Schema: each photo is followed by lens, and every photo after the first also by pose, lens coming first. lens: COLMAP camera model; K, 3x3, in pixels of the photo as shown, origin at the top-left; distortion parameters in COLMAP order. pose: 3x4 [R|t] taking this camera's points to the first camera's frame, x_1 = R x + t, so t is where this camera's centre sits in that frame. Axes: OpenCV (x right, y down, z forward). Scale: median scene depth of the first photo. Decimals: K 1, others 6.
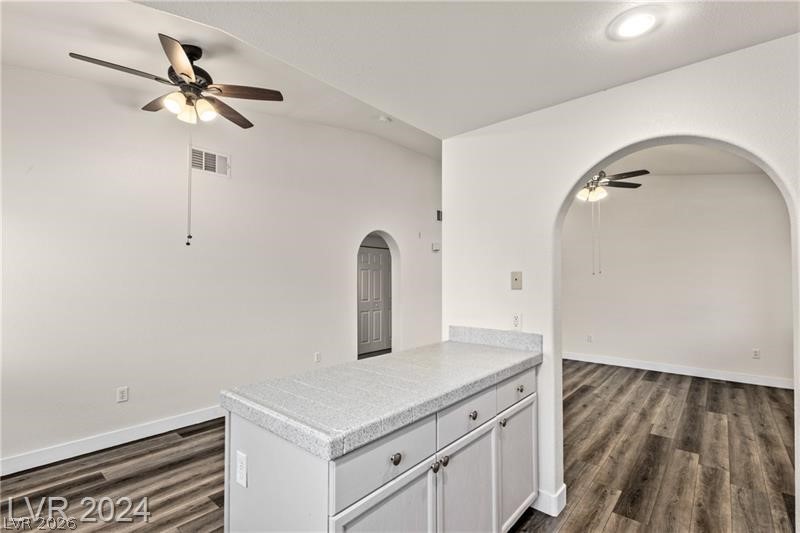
lens RADIAL K [[368.2, 0, 397.1], [0, 368.2, 270.6], [0, 0, 1]] dist [0.004299, -0.004036]
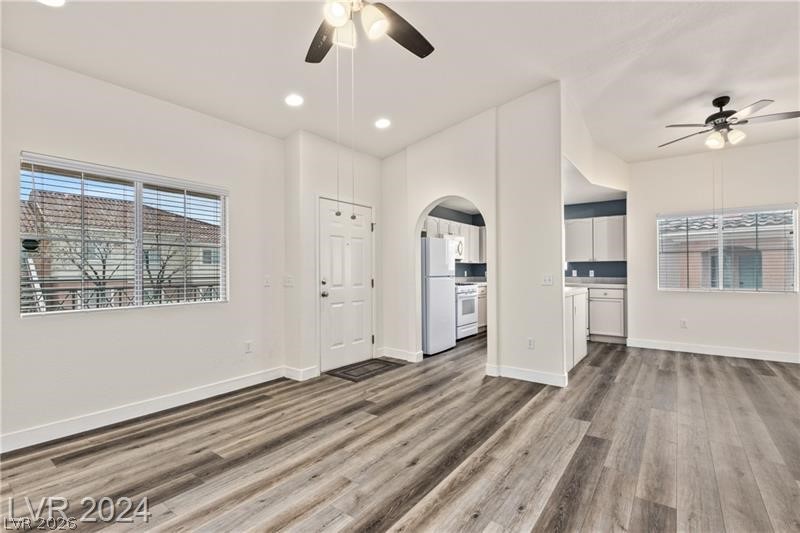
lens RADIAL K [[368.2, 0, 400.7], [0, 368.2, 260.4], [0, 0, 1]] dist [0.004299, -0.004036]
pose [[-0.996874, 0.000639, -0.079007, 0.699124], [0.005034, 0.998449, -0.055444, 0.107966], [0.078849, -0.055669, -0.995331, 1.923992]]
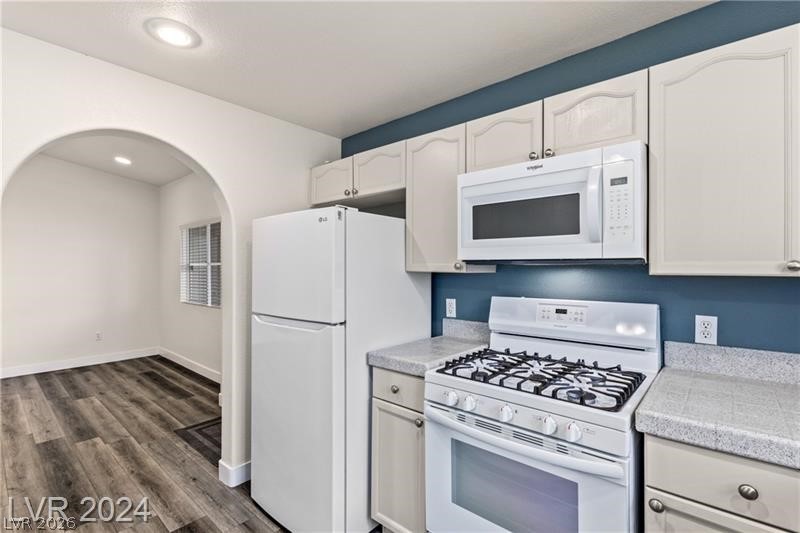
lens RADIAL K [[368.2, 0, 410.5], [0, 368.2, 266.9], [0, 0, 1]] dist [0.004299, -0.004036]
pose [[-0.013622, 0.005332, 0.999893, -0.199968], [-0.023695, 0.999703, -0.005654, 0.006226], [-0.999626, -0.023770, -0.013492, 0.133086]]
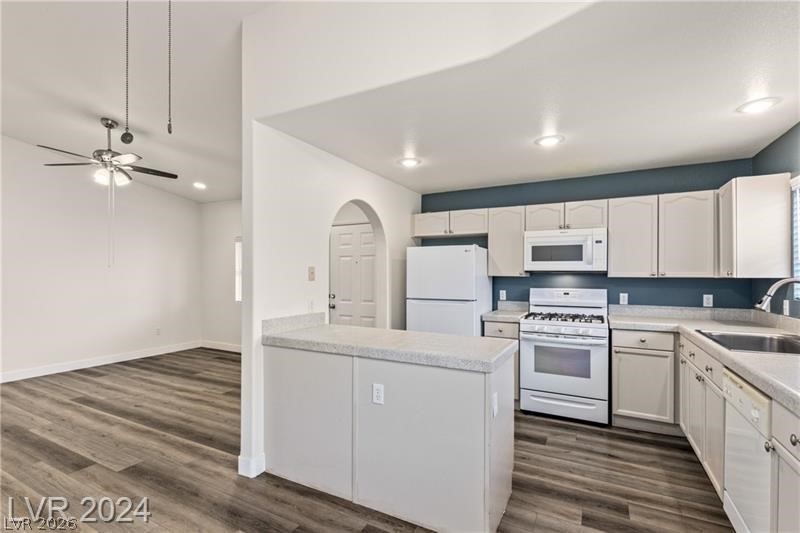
lens RADIAL K [[368.2, 0, 407.7], [0, 368.2, 273.2], [0, 0, 1]] dist [0.004299, -0.004036]
pose [[-0.237107, 0.001568, 0.971482, -0.702115], [-0.025897, 0.999633, -0.007934, 0.018338], [-0.971138, -0.027039, -0.236980, 0.683342]]
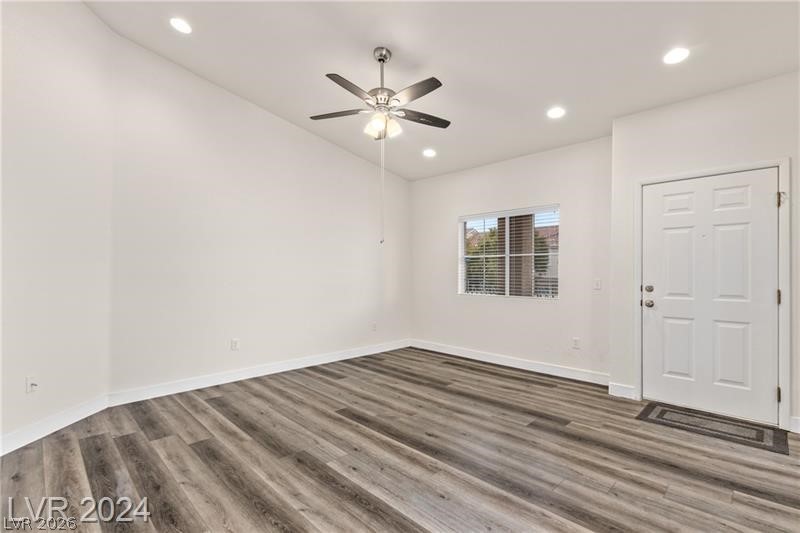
lens RADIAL K [[368.2, 0, 407.9], [0, 368.2, 269.7], [0, 0, 1]] dist [0.004299, -0.004036]
pose [[0.054099, 0.007112, 0.998510, -0.202827], [-0.031936, 0.999475, -0.005388, 0.085351], [-0.998025, -0.031596, 0.054298, 1.238806]]
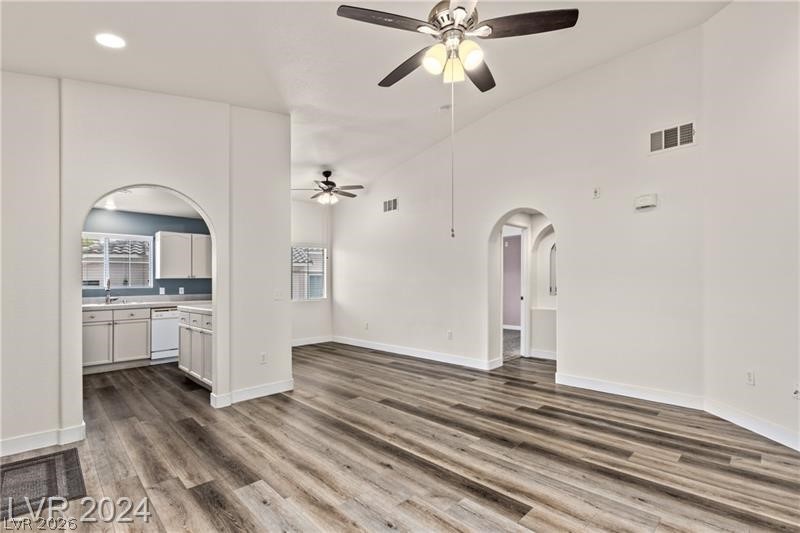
lens RADIAL K [[368.2, 0, 410.9], [0, 368.2, 271.9], [0, 0, 1]] dist [0.004299, -0.004036]
pose [[-0.066954, -0.030120, -0.997301, 1.356354], [0.043968, 0.998484, -0.033108, 0.091272], [0.996787, -0.046066, -0.065528, 1.332693]]
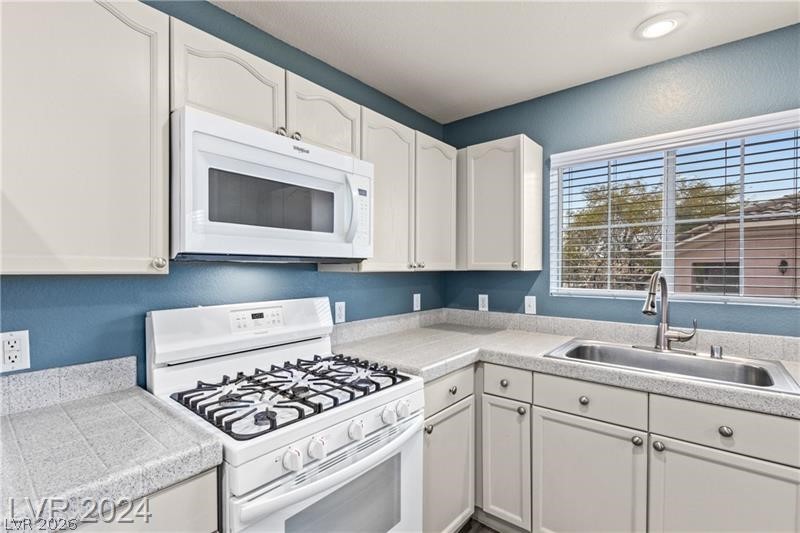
lens RADIAL K [[368.2, 0, 399.9], [0, 368.2, 272.4], [0, 0, 1]] dist [0.004299, -0.004036]
pose [[-0.999797, -0.000373, -0.020131, 0.154928], [-0.000156, 0.999942, -0.010780, 0.012329], [0.020134, -0.010774, -0.999739, 0.370831]]
